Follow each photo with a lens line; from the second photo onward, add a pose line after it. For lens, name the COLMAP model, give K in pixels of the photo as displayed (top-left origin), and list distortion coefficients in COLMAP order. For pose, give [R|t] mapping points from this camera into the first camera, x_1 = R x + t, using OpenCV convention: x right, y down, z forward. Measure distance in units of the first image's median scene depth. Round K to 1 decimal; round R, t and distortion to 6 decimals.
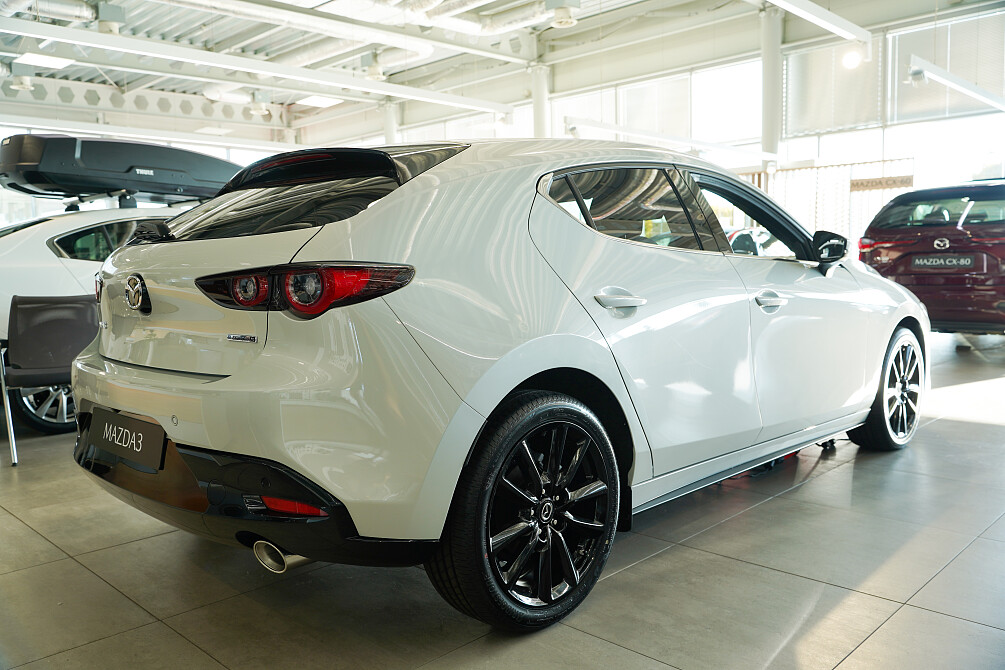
lens RADIAL K [[812.6, 0, 501.6], [0, 812.6, 311.5], [0, 0, 1]] dist [-0.000169, -0.000037]
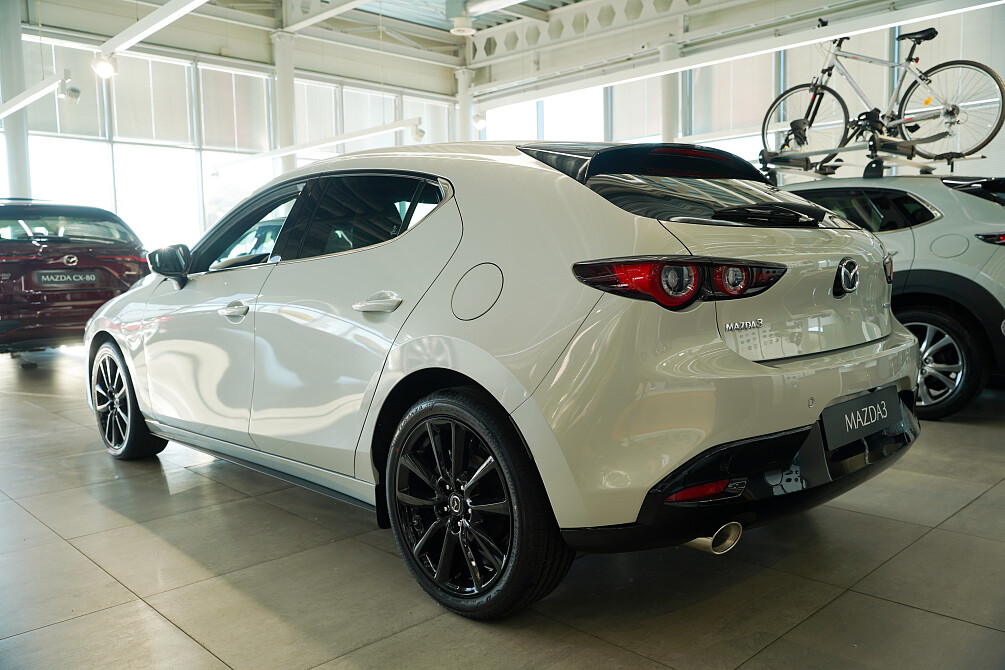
lens RADIAL K [[800.5, 0, 502.5], [0, 800.5, 335.0], [0, 0, 1]] dist [-0.005261, -0.002415]
pose [[0.023165, -0.069932, 0.997283, -0.605554], [0.078226, 0.994619, 0.067928, -0.020953], [-0.996667, 0.076439, 0.028511, 0.583752]]
